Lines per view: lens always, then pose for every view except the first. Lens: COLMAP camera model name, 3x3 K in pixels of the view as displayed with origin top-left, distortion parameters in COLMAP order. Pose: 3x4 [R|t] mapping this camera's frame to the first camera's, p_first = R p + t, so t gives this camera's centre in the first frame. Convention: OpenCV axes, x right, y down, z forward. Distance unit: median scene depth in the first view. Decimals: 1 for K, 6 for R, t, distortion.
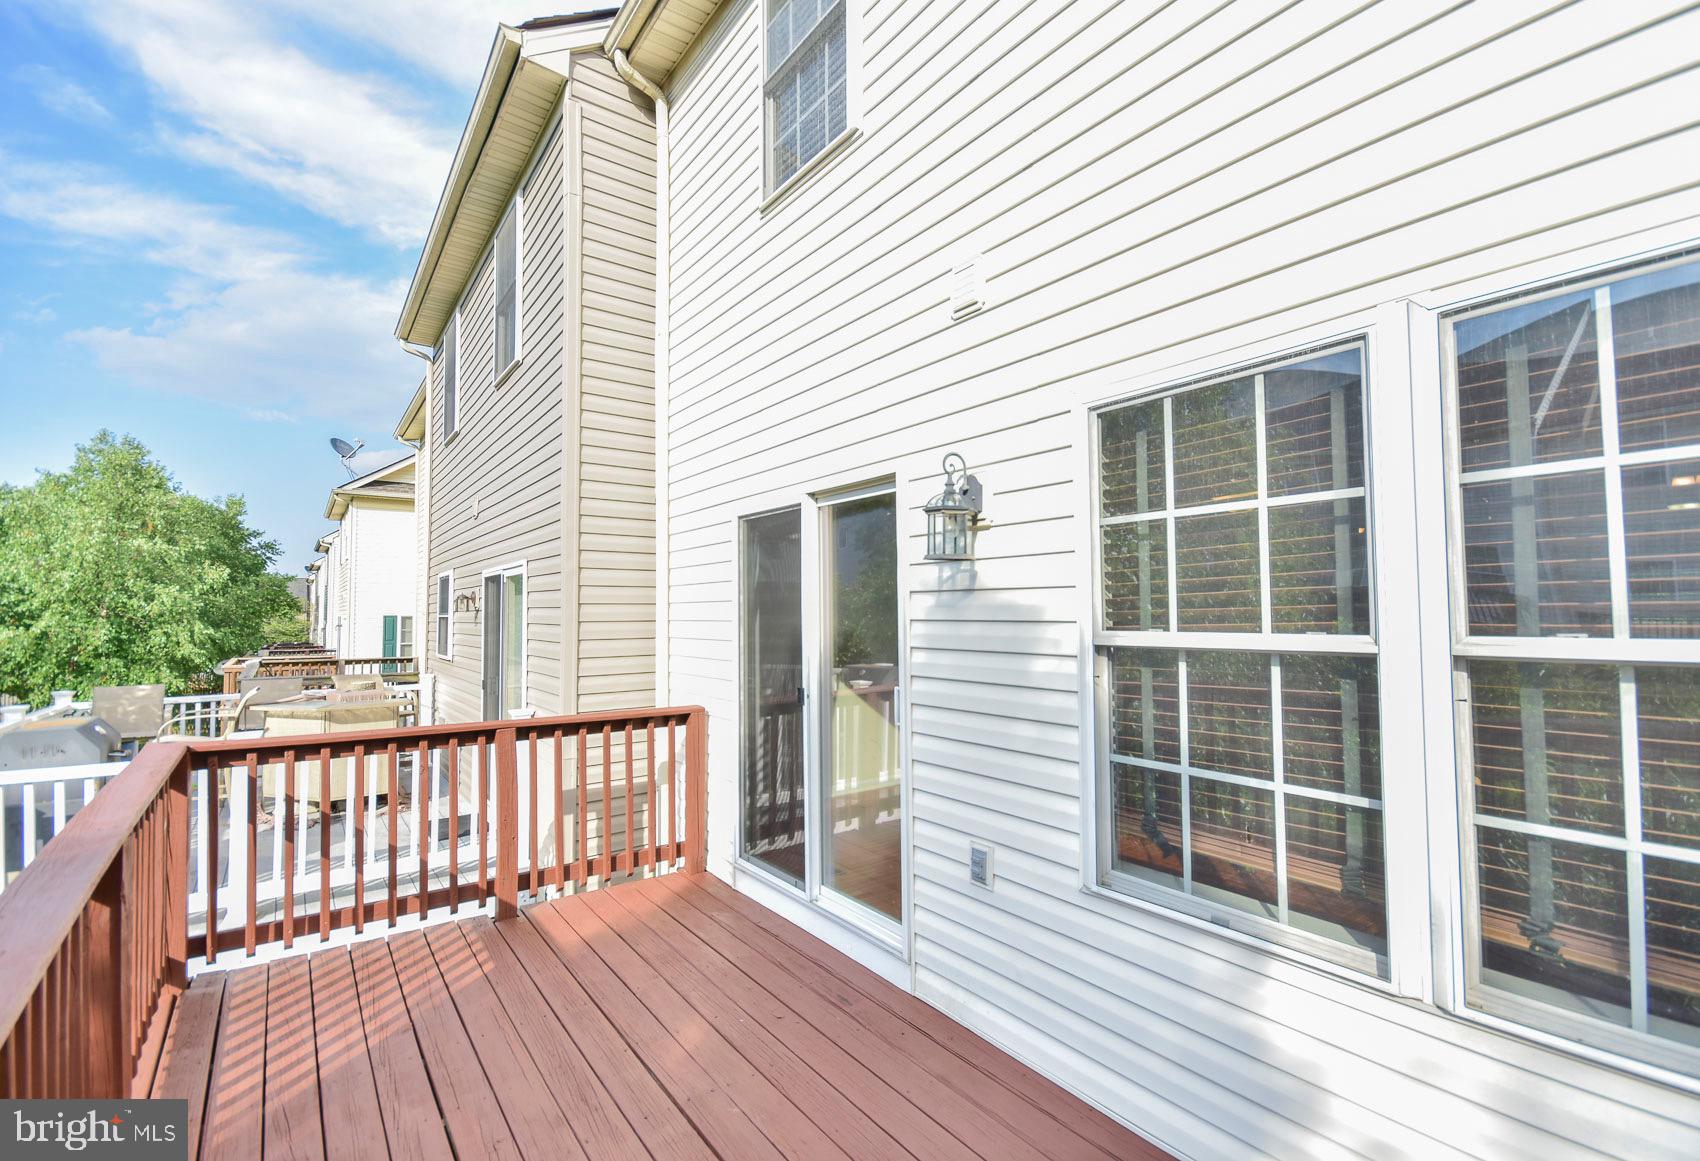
lens RADIAL K [[768.8, 0, 862.5], [0, 768.8, 569.3], [0, 0, 1]] dist [0.002313, 0.000138]
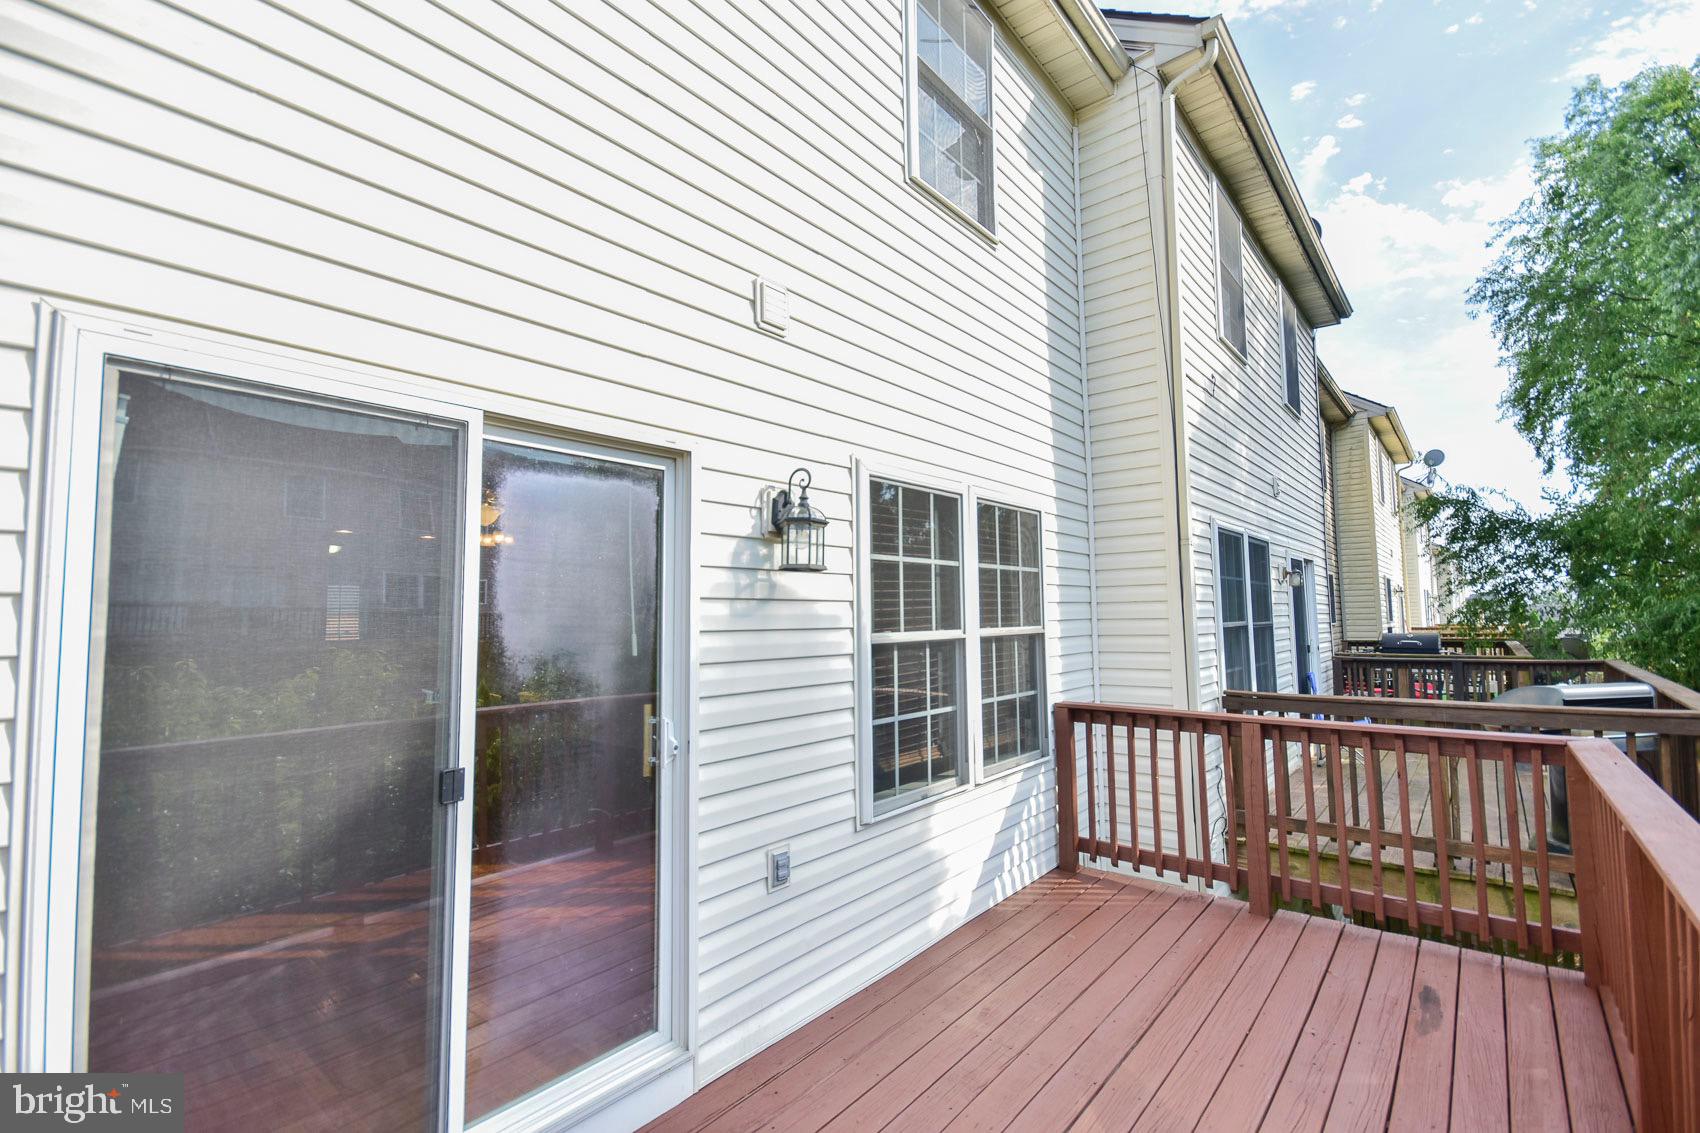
lens RADIAL K [[749.5, 0, 851.1], [0, 749.5, 563.6], [0, 0, 1]] dist [0.018084, -0.009682]
pose [[-0.226391, 0.083941, 0.970413, -1.122820], [-0.034515, 0.994963, -0.094117, 0.090792], [-0.973425, -0.054801, -0.222353, 1.474517]]
